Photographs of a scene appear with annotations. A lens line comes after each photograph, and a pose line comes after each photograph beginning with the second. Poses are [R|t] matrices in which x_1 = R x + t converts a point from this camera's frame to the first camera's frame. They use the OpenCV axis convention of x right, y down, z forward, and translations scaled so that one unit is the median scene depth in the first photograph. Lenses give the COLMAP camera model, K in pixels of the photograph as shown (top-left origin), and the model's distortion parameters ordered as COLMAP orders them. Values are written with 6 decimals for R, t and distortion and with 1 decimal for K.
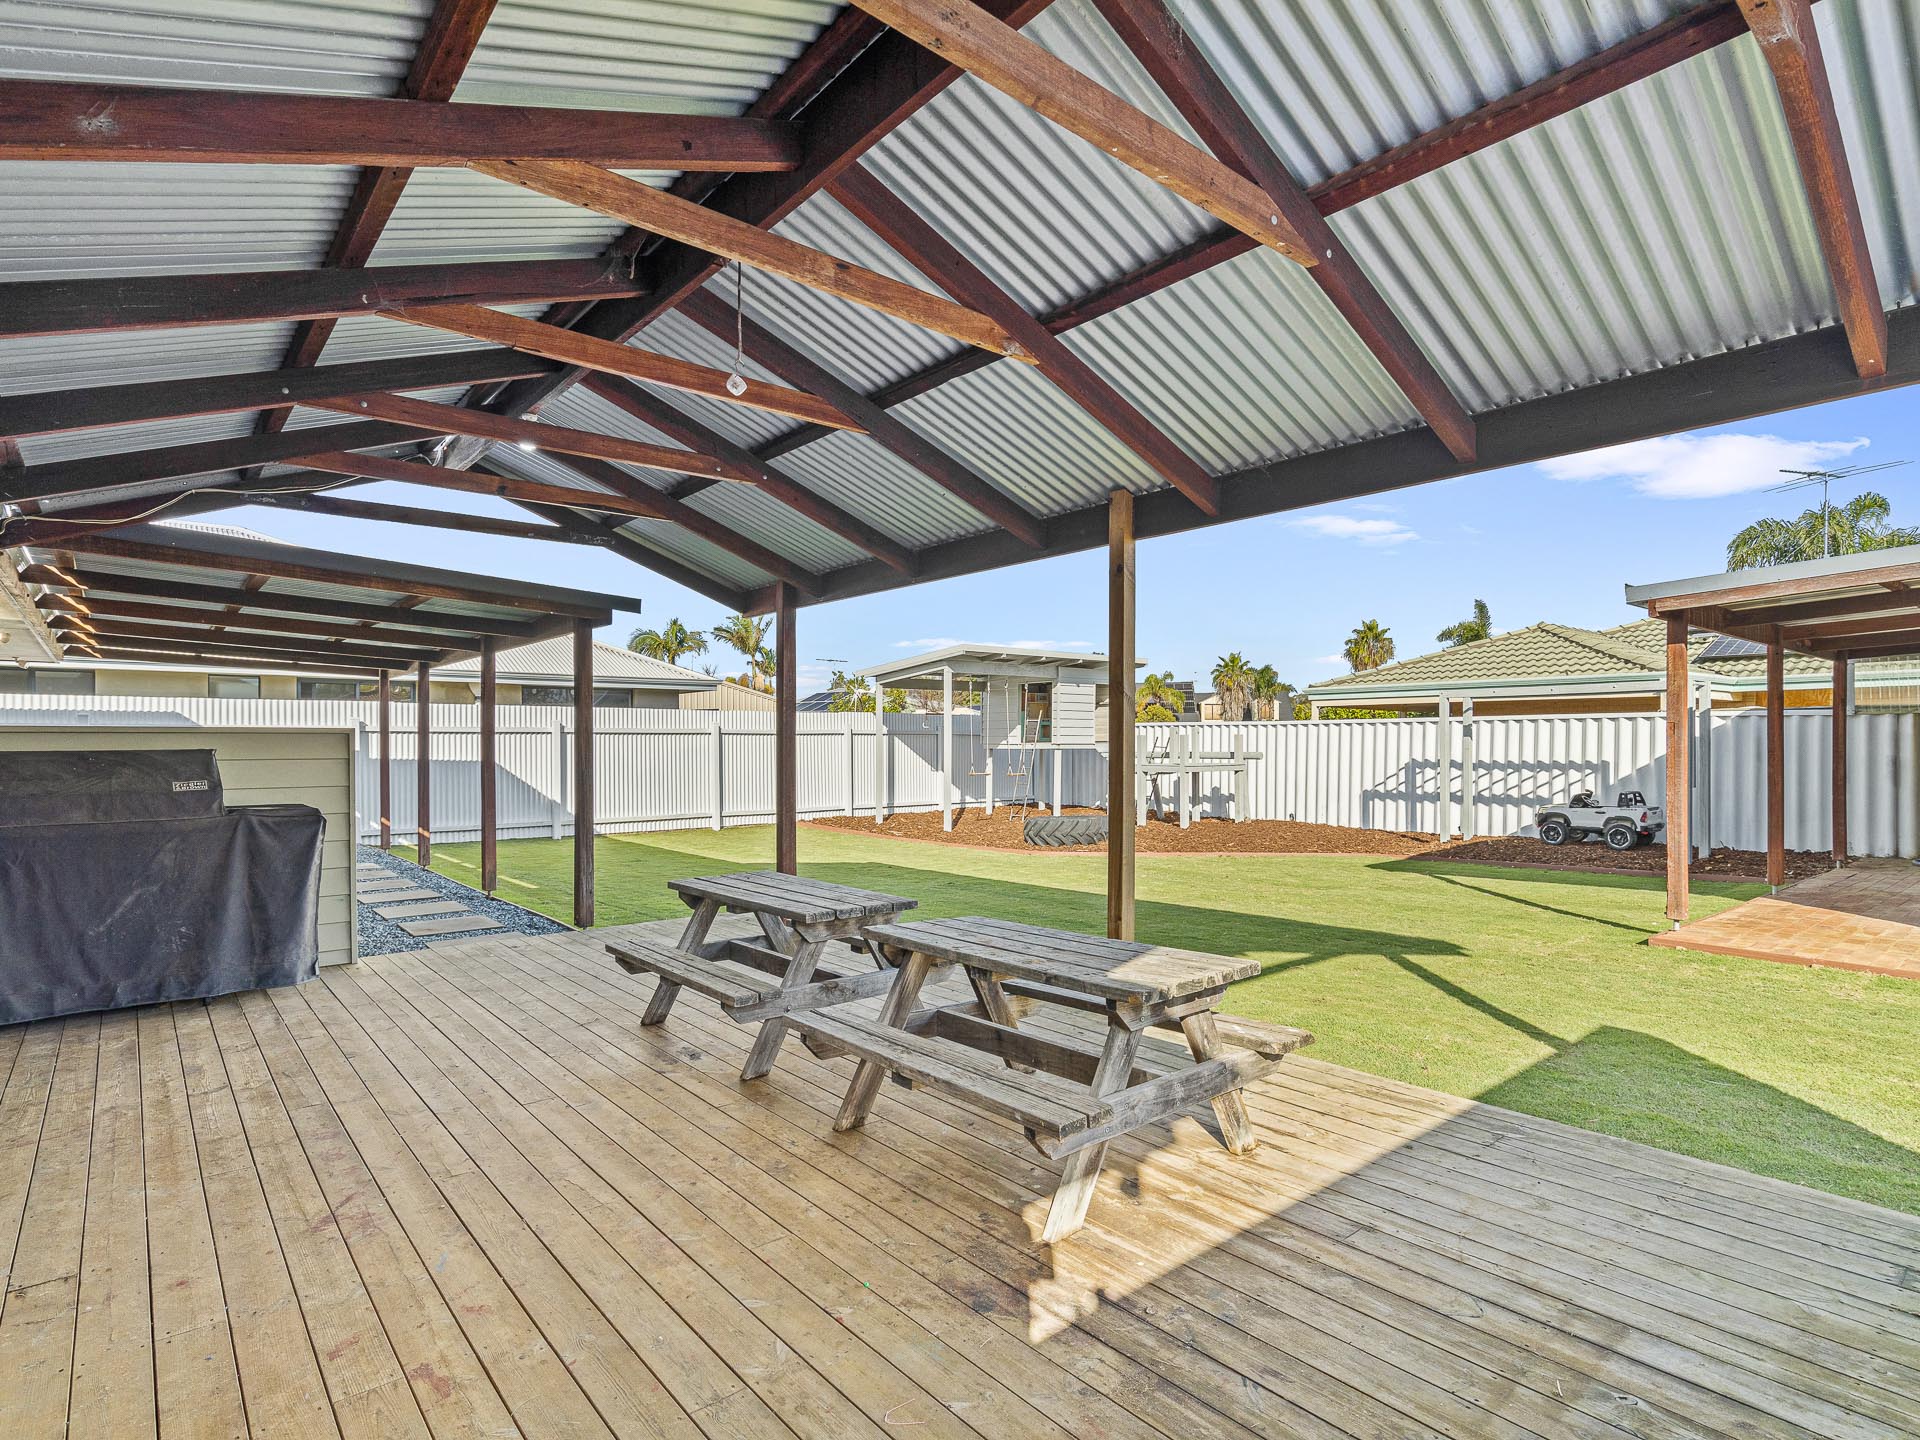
lens RADIAL K [[990.9, 0, 959.0], [0, 990.9, 754.3], [0, 0, 1]] dist [-0.007434, 0.001472]
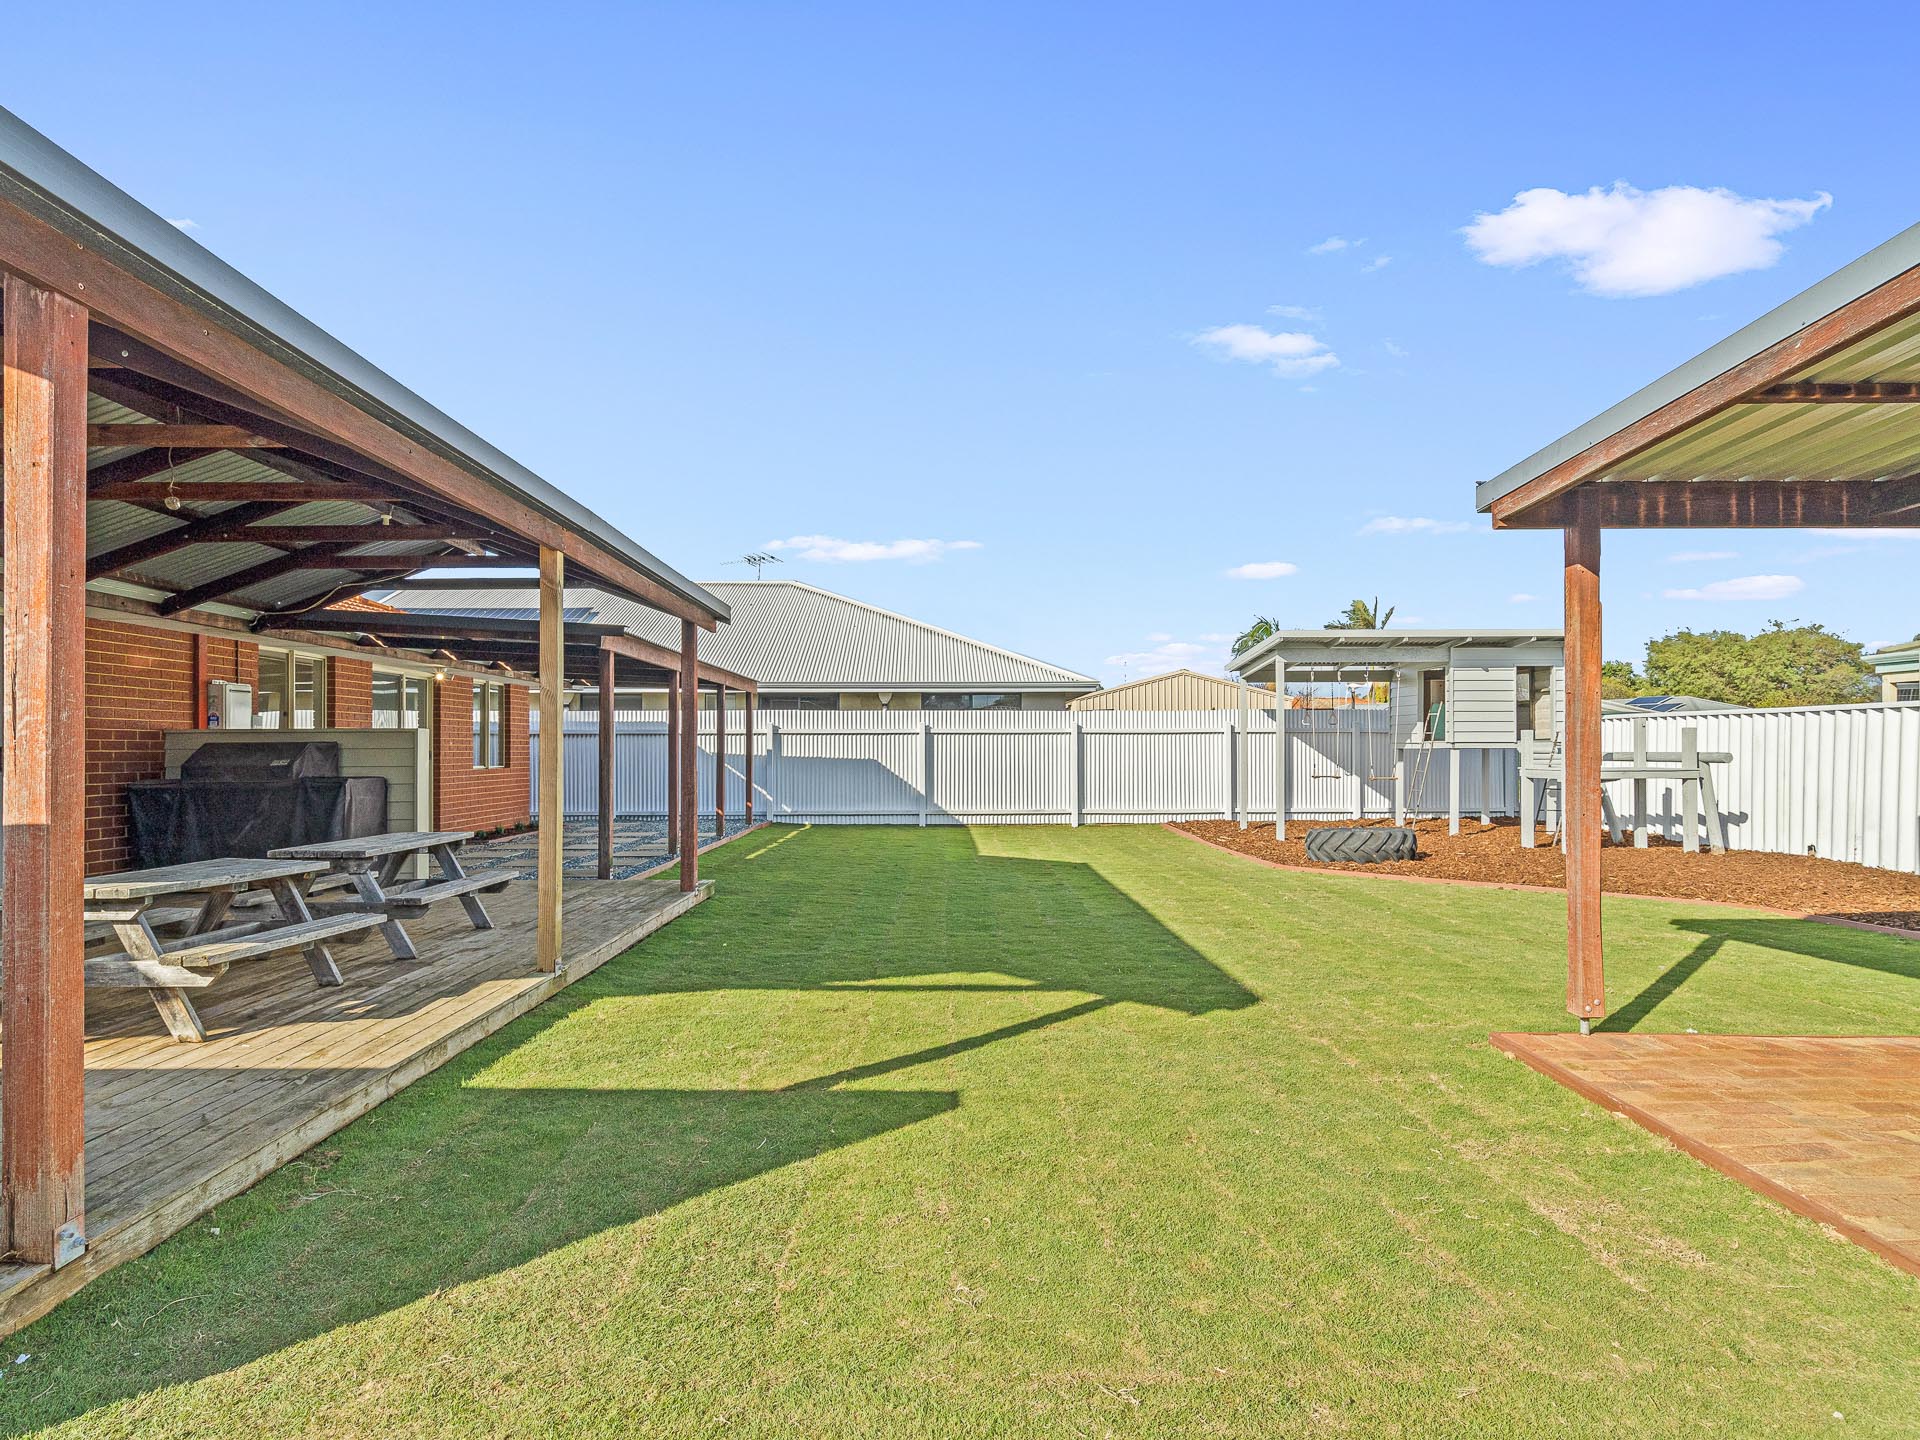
lens RADIAL K [[990.9, 0, 929.3], [0, 990.9, 743.3], [0, 0, 1]] dist [-0.007434, 0.001472]
pose [[0.766578, -0.003199, -0.642143, 0.934219], [-0.006062, 0.999907, -0.012218, 0.009997], [0.642122, 0.013259, 0.766488, 0.321652]]
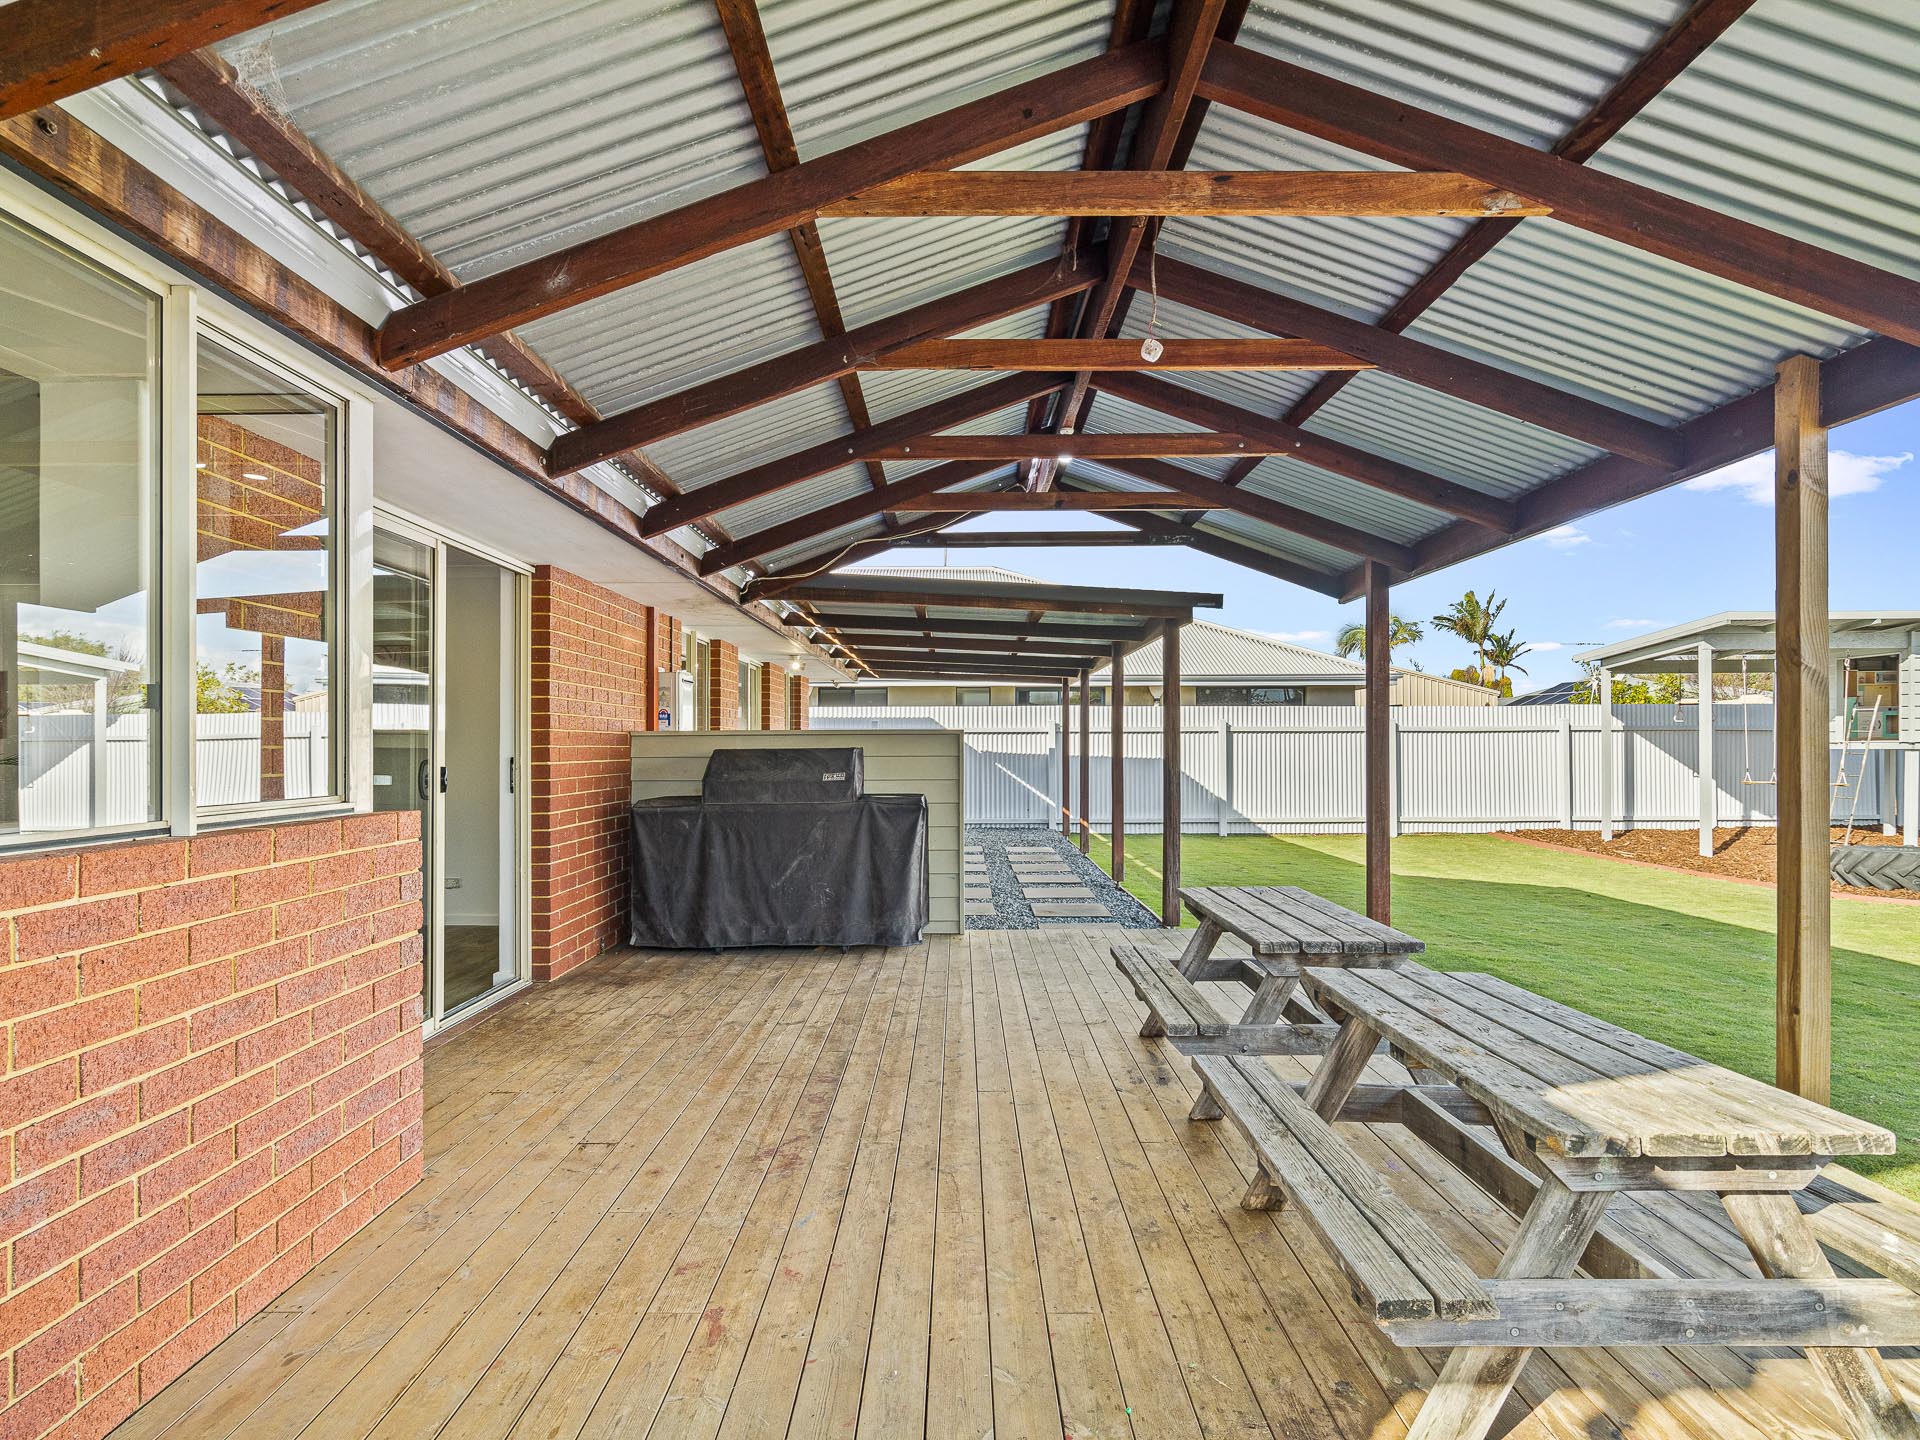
lens RADIAL K [[990.9, 0, 964.8], [0, 990.9, 733.2], [0, 0, 1]] dist [-0.007434, 0.001472]
pose [[0.757163, -0.007166, -0.653186, 0.137848], [-0.005814, 0.999826, -0.017709, -0.001722], [0.653200, 0.017206, 0.756990, 0.117708]]
